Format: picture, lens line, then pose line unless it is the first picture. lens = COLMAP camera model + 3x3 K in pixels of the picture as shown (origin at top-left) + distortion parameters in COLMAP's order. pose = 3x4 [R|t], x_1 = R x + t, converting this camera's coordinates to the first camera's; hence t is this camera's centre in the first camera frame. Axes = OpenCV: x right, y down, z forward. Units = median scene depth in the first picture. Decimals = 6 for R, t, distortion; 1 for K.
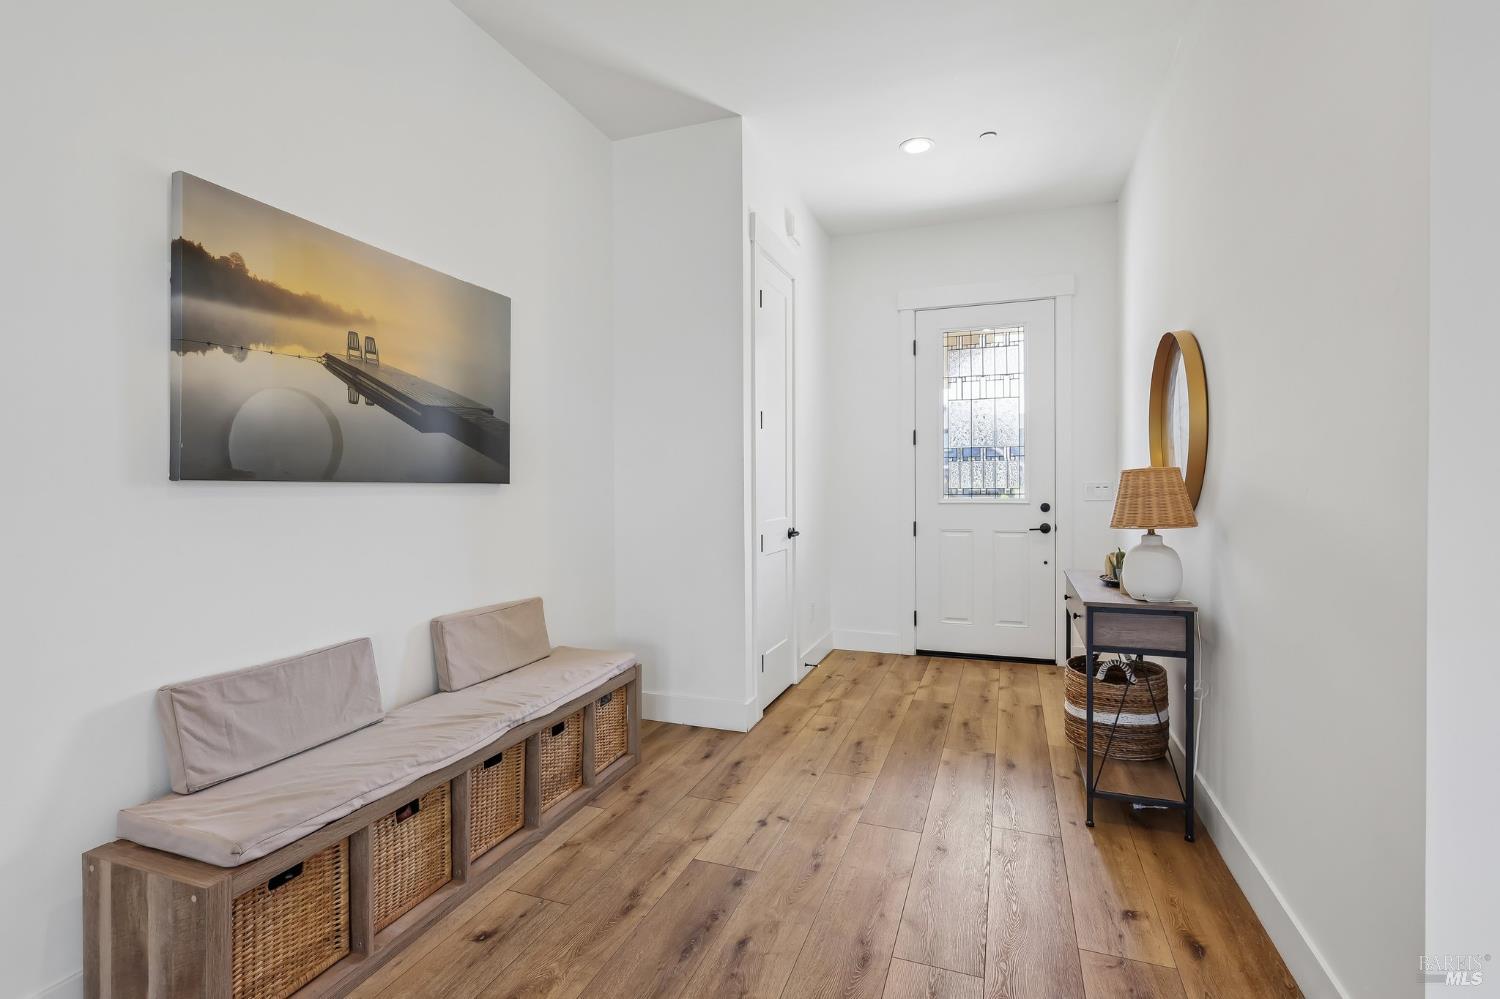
lens RADIAL K [[712.3, 0, 746.7], [0, 712.3, 487.5], [0, 0, 1]] dist [-0.000933, -0.000369]
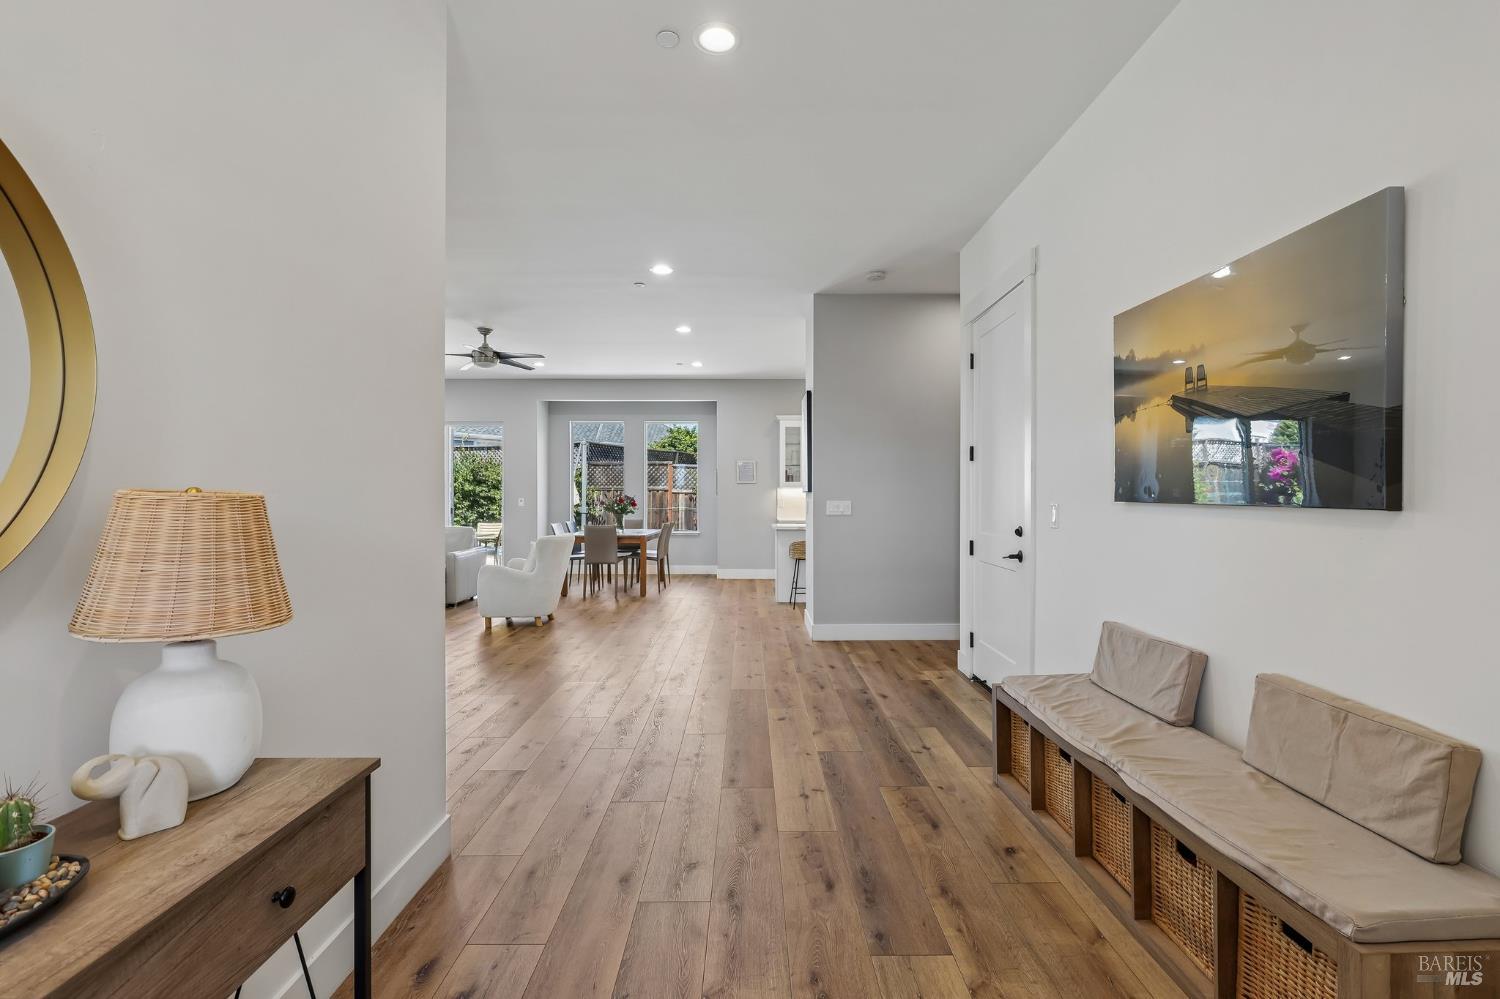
lens RADIAL K [[712.3, 0, 751.1], [0, 712.3, 491.6], [0, 0, 1]] dist [-0.000933, -0.000369]
pose [[-0.937524, 0.005552, -0.347877, 0.474105], [0.004477, 0.999982, 0.003894, -0.035064], [0.347893, 0.002093, -0.937532, 1.837861]]
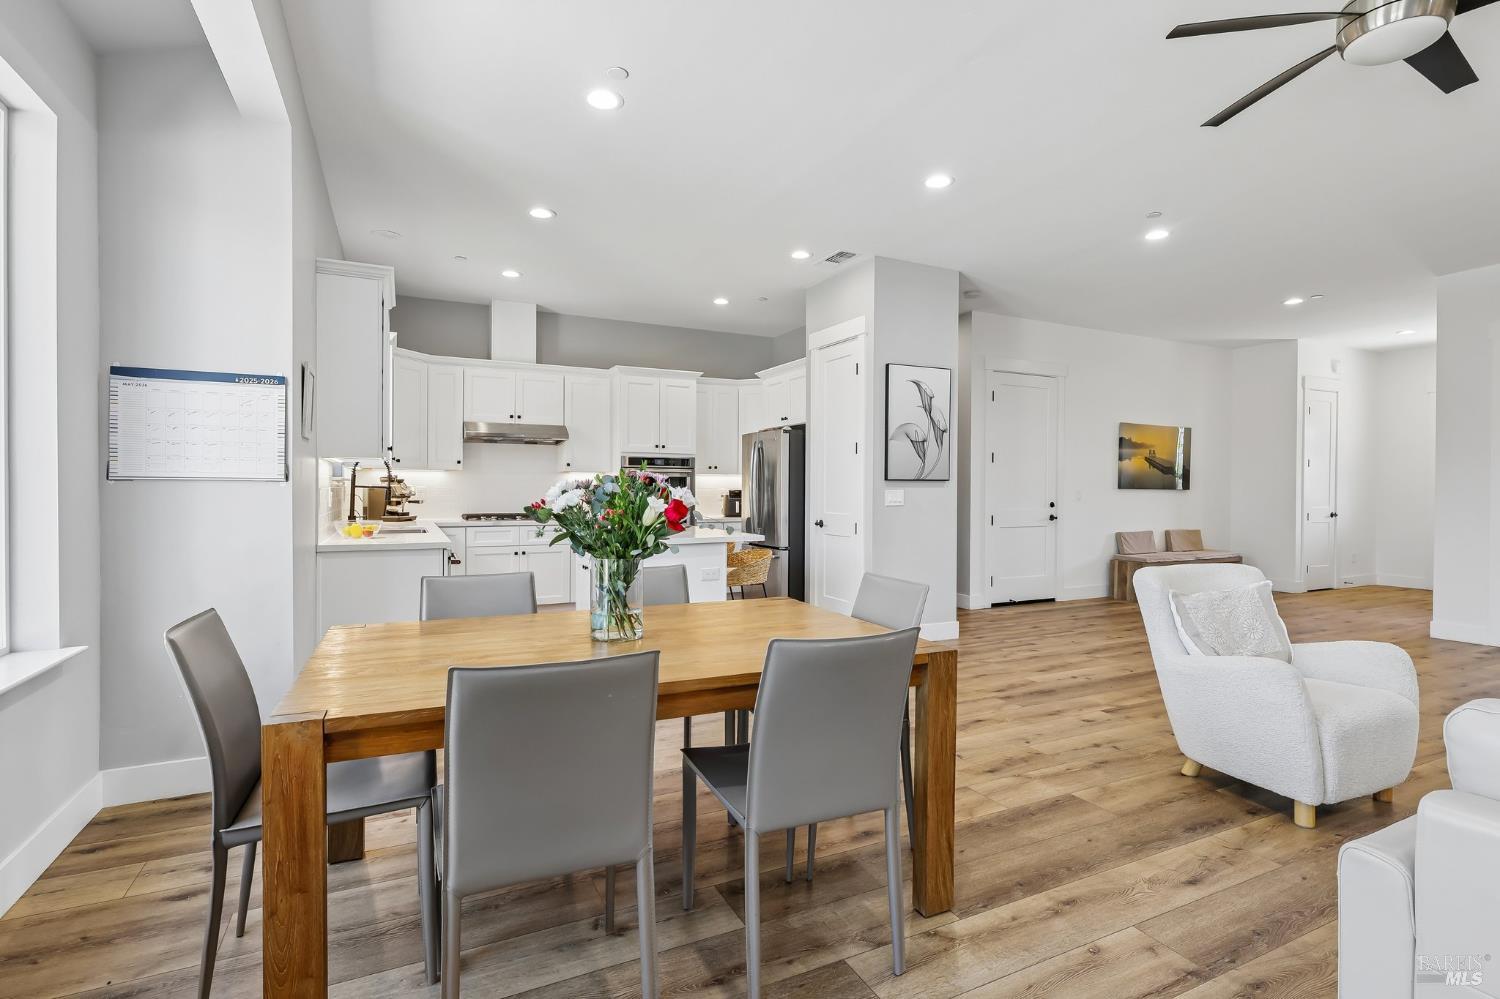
lens RADIAL K [[712.3, 0, 749.2], [0, 712.3, 497.9], [0, 0, 1]] dist [-0.000933, -0.000369]
pose [[0.702199, 0.014047, -0.711842, 0.677507], [-0.010606, 0.999901, 0.009269, 0.027445], [0.711901, 0.001041, 0.702279, -3.304455]]
